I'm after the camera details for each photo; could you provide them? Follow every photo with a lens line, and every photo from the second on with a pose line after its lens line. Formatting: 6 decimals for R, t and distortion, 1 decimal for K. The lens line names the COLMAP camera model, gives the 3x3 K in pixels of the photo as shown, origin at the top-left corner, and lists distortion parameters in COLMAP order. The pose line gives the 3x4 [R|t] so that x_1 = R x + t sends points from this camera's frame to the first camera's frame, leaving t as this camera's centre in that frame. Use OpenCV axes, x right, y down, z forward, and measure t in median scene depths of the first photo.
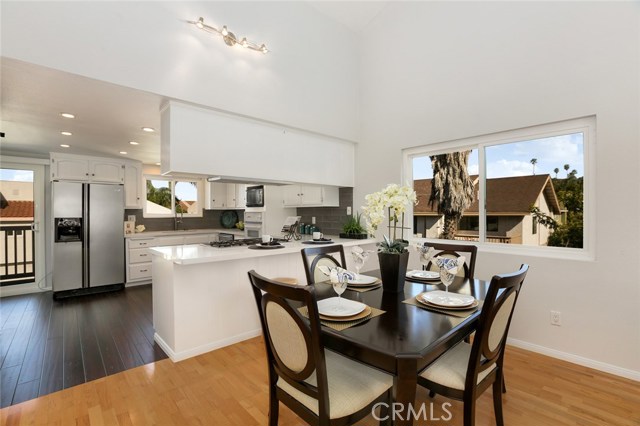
lens RADIAL K [[294.6, 0, 317.6], [0, 294.6, 213.9], [0, 0, 1]] dist [-0.051613, 0.019855]
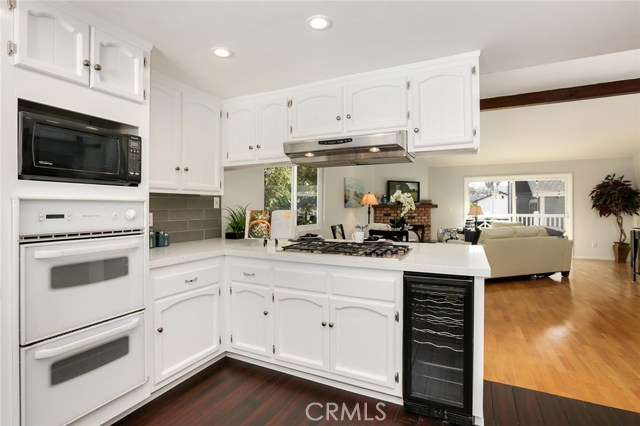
lens RADIAL K [[308.1, 0, 328.5], [0, 308.1, 207.4], [0, 0, 1]] dist [-0.001747, -0.000279]
pose [[-0.376582, 0.001578, 0.926382, -0.566990], [0.001926, 0.999998, -0.000921, 0.001935], [-0.926381, 0.001437, -0.376584, 0.842058]]
